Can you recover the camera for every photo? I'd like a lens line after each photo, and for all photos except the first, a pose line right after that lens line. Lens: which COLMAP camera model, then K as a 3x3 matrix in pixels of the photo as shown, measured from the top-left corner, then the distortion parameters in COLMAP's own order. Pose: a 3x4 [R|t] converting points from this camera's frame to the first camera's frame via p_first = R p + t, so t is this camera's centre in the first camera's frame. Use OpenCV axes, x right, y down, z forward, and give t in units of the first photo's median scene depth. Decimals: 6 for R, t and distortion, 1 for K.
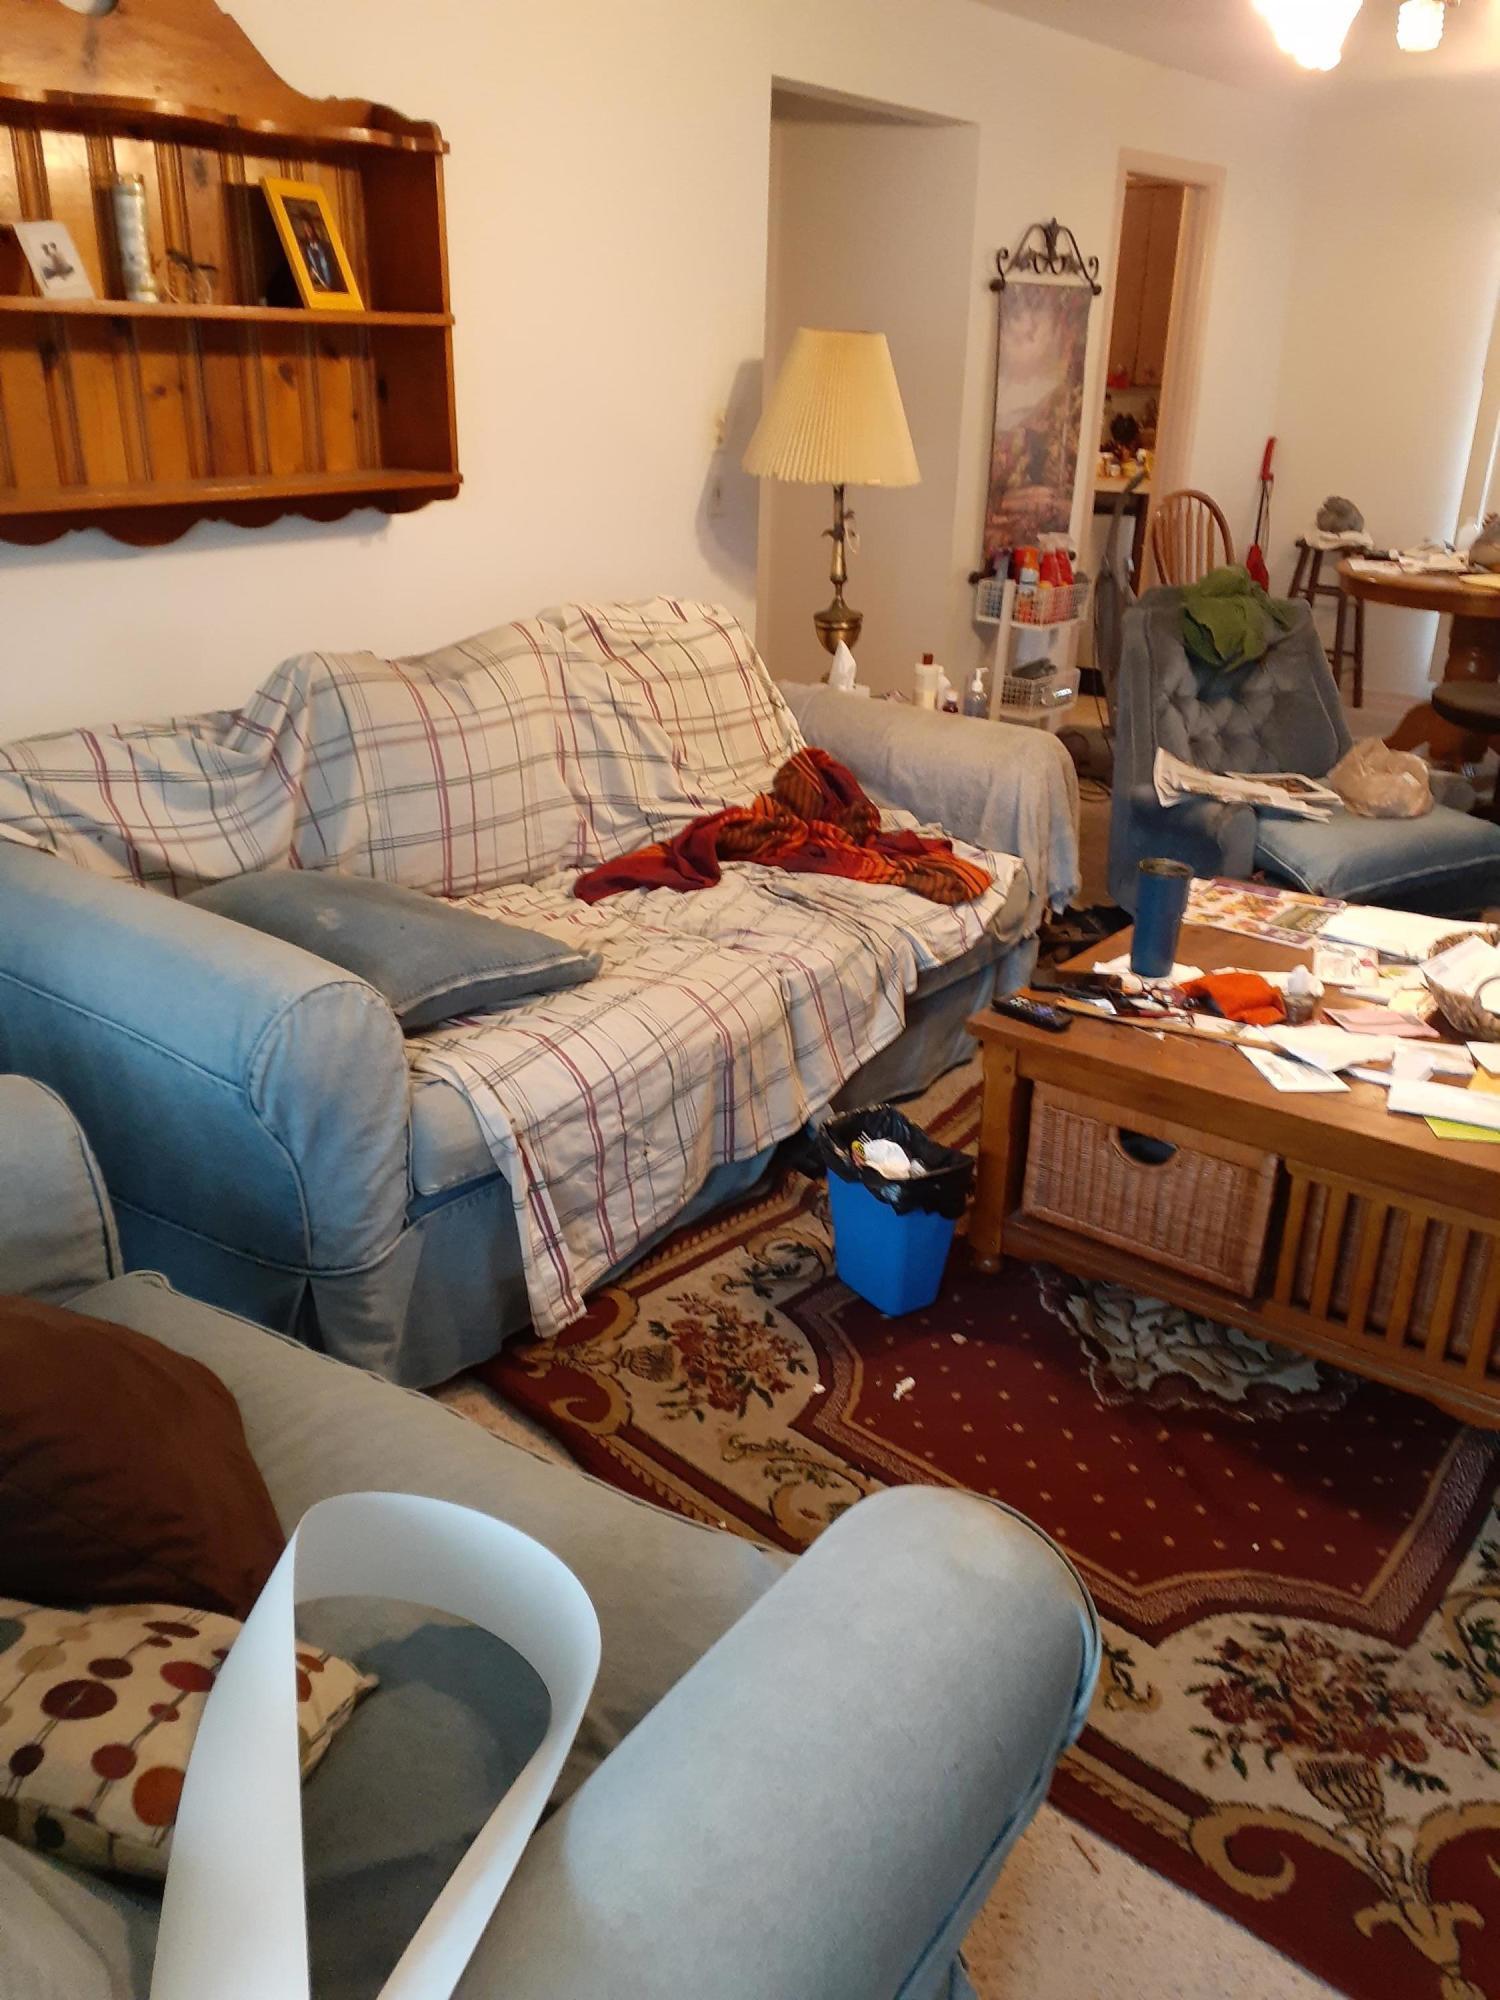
lens RADIAL K [[1579.1, 0, 750.0], [0, 1579.1, 1000.0], [0, 0, 1]] dist [-0.005085, -0.006408]
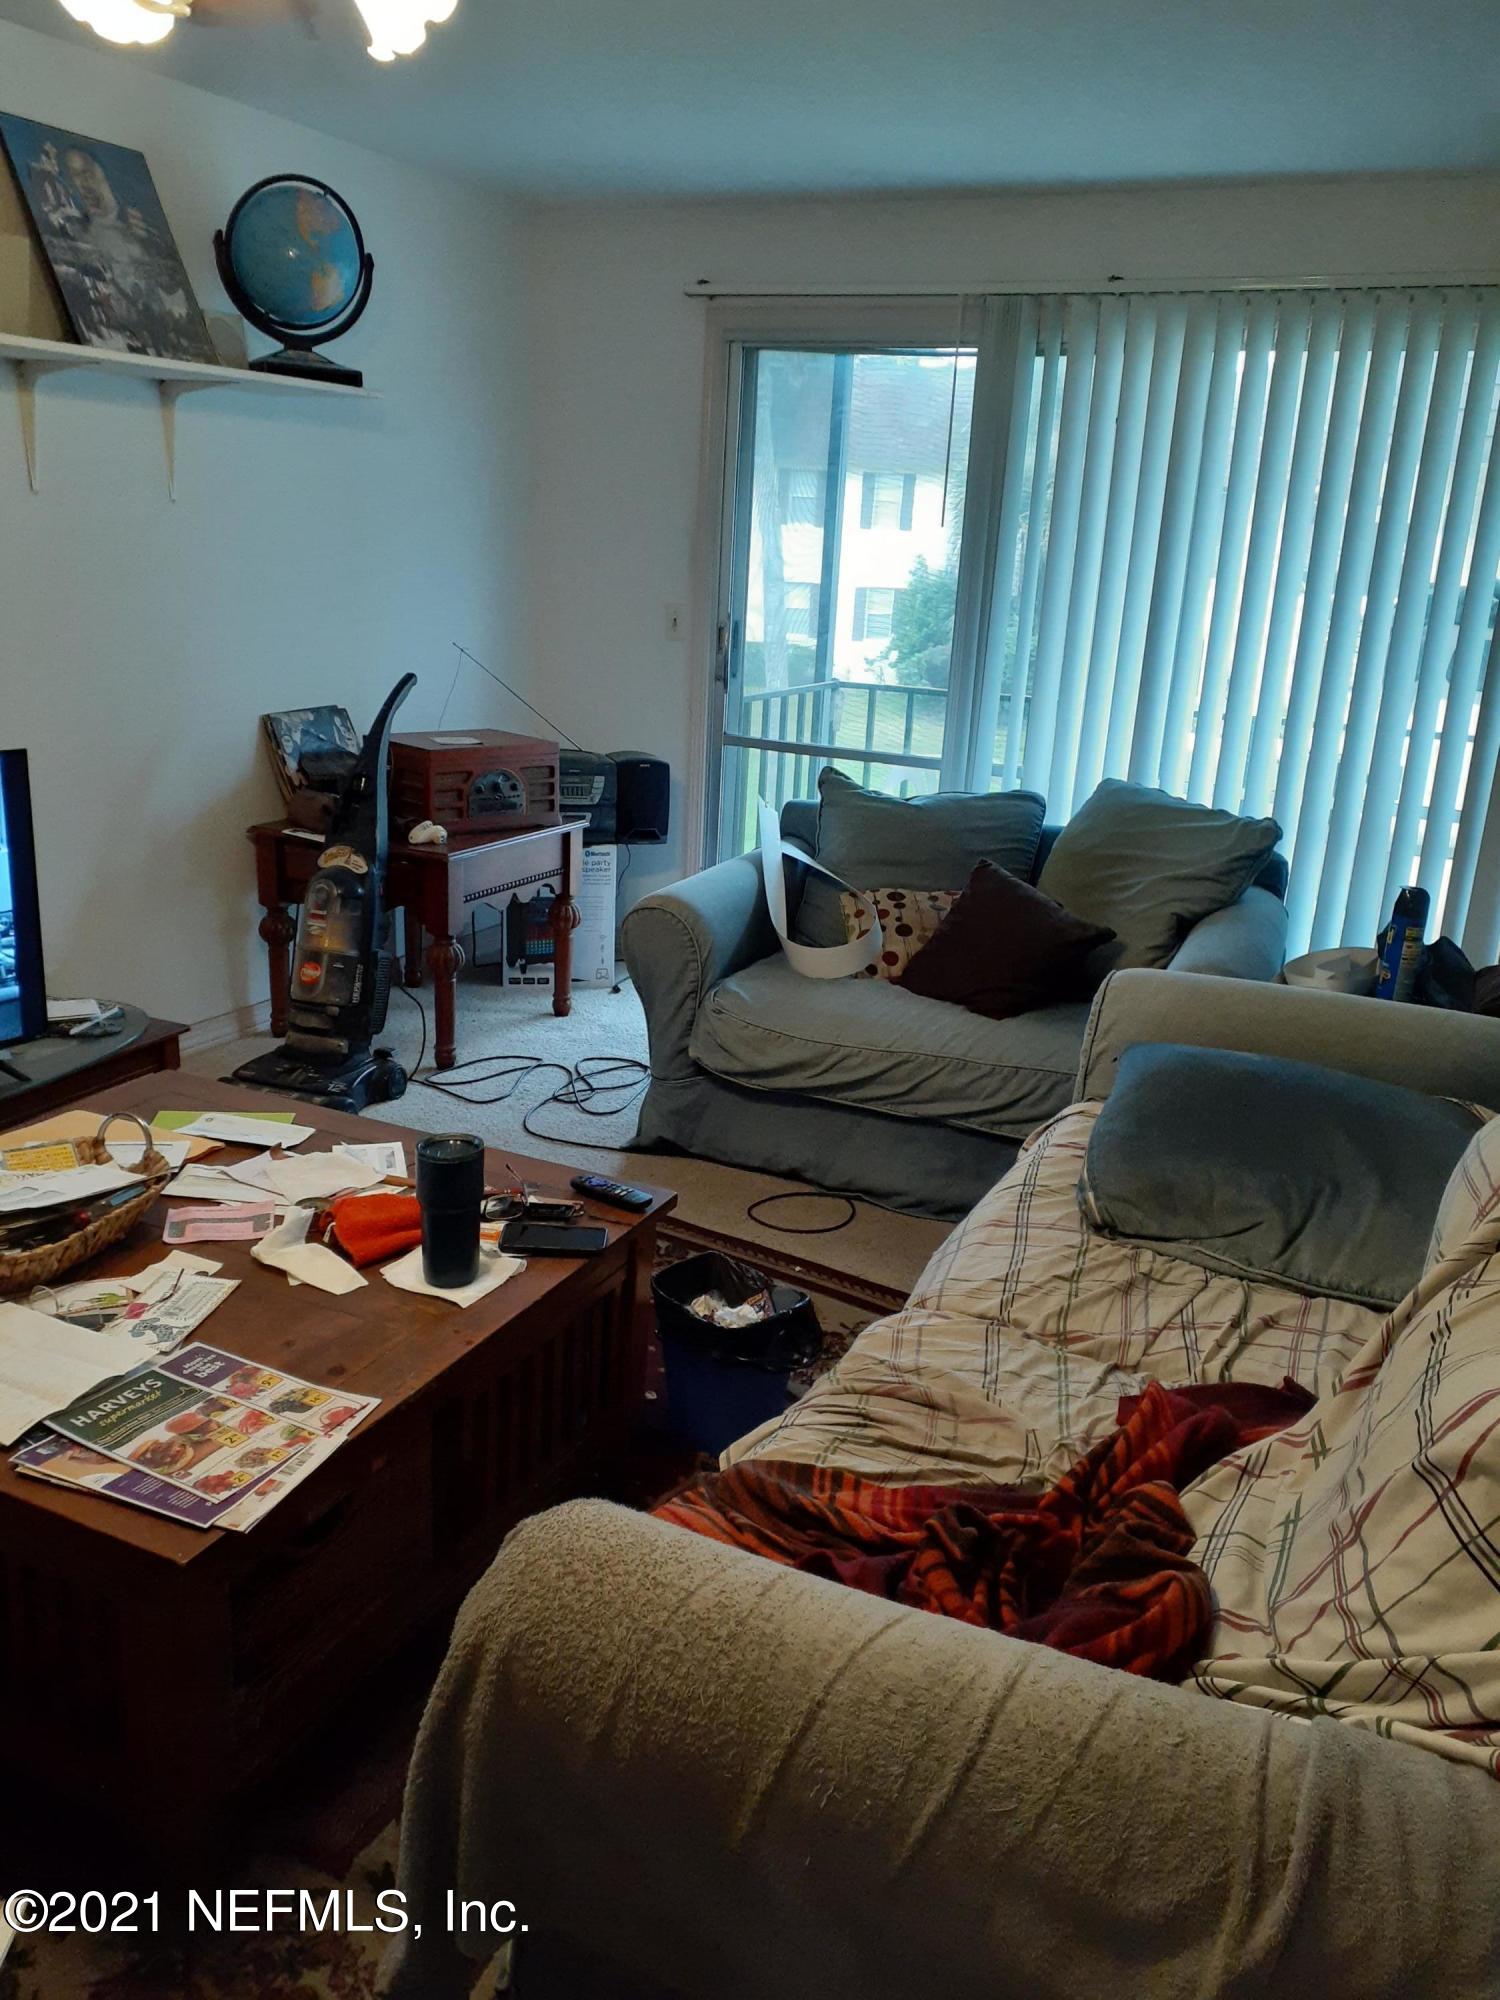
lens RADIAL K [[1579.1, 0, 750.0], [0, 1579.1, 1000.0], [0, 0, 1]] dist [-0.005085, -0.006408]
pose [[-0.976279, -0.016044, -0.215921, 0.259826], [-0.148000, 0.777345, 0.611417, -0.578057], [0.158035, 0.628870, -0.761280, 1.416225]]
